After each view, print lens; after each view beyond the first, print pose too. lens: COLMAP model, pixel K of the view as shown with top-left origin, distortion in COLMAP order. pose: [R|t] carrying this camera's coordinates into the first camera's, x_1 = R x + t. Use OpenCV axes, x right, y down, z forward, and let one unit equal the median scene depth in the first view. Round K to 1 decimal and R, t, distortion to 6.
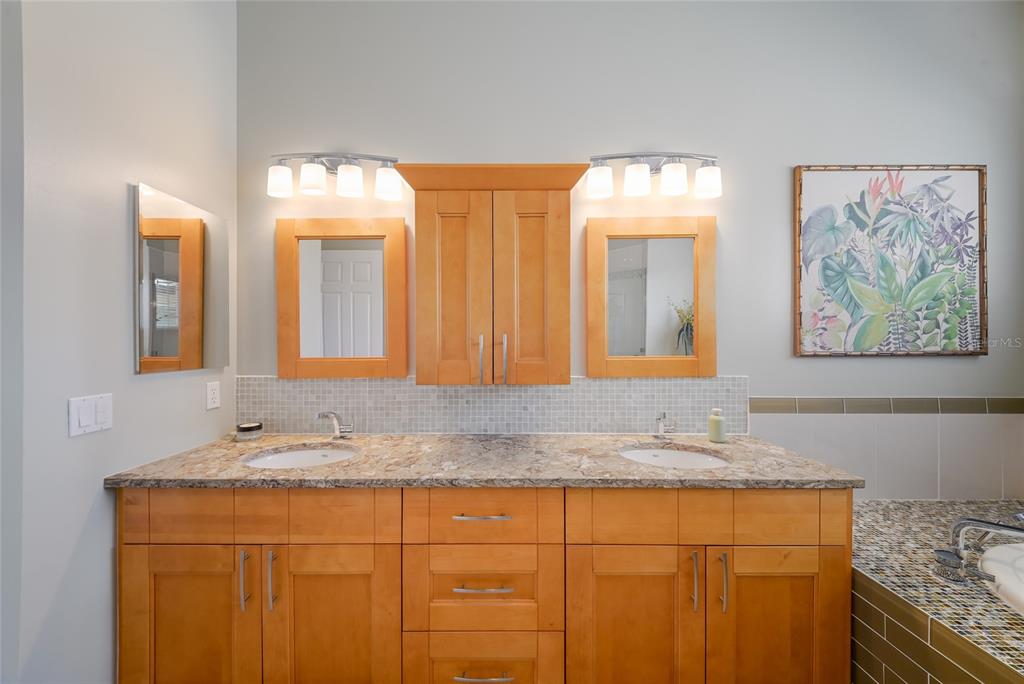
lens RADIAL K [[358.3, 0, 515.3], [0, 358.3, 346.5], [0, 0, 1]] dist [0.000456, -0.000106]
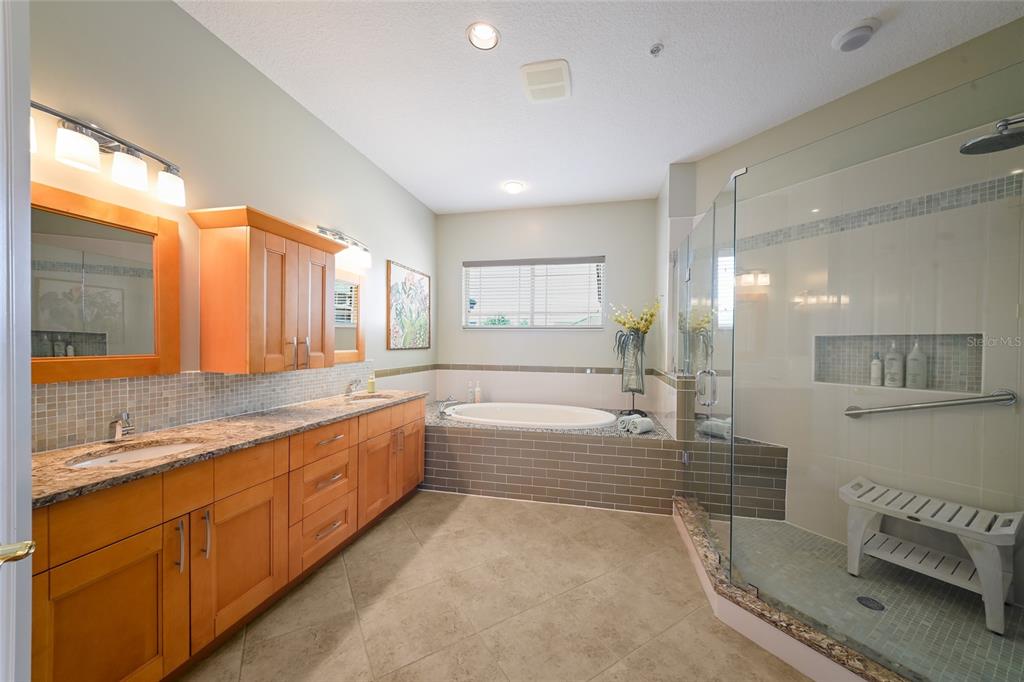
lens RADIAL K [[358.3, 0, 515.3], [0, 358.3, 345.5], [0, 0, 1]] dist [0.000456, -0.000106]
pose [[0.229244, 0.000908, 0.973369, -1.103997], [-0.008086, 0.999967, 0.000971, -0.006234], [-0.973335, -0.008093, 0.229244, -0.214369]]
